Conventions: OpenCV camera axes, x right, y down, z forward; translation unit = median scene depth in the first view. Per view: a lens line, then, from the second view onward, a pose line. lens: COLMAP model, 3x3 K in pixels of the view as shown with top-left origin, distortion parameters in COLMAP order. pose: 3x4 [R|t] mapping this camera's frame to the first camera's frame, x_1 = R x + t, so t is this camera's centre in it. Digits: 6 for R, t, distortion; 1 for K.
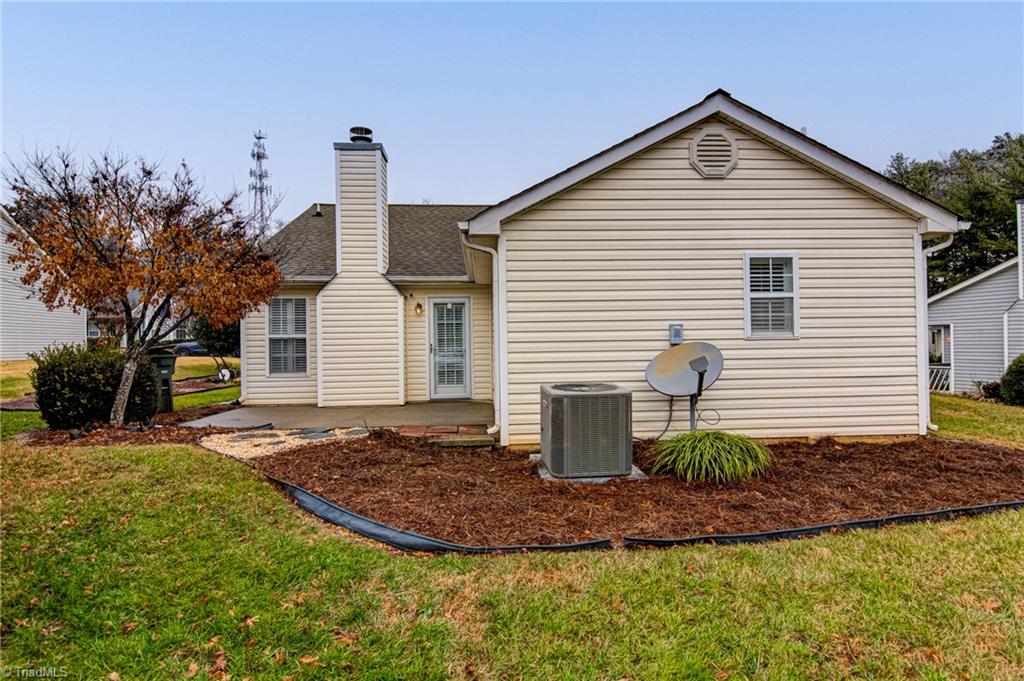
lens RADIAL K [[545.9, 0, 512.9], [0, 545.9, 330.2], [0, 0, 1]] dist [0.024279, -0.022815]
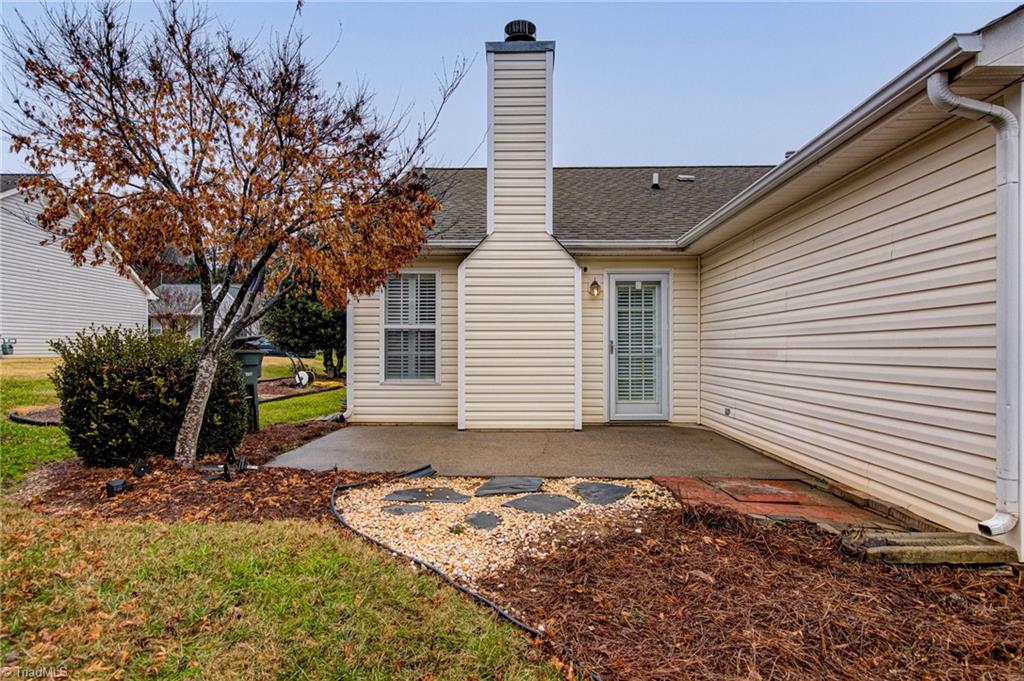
lens RADIAL K [[557.8, 0, 509.5], [0, 557.8, 336.4], [0, 0, 1]] dist [0.026875, -0.024345]
pose [[0.995842, 0.012419, -0.090249, -0.229997], [-0.012235, 0.999922, 0.002587, 0.020999], [0.090274, -0.001472, 0.995916, 0.308012]]
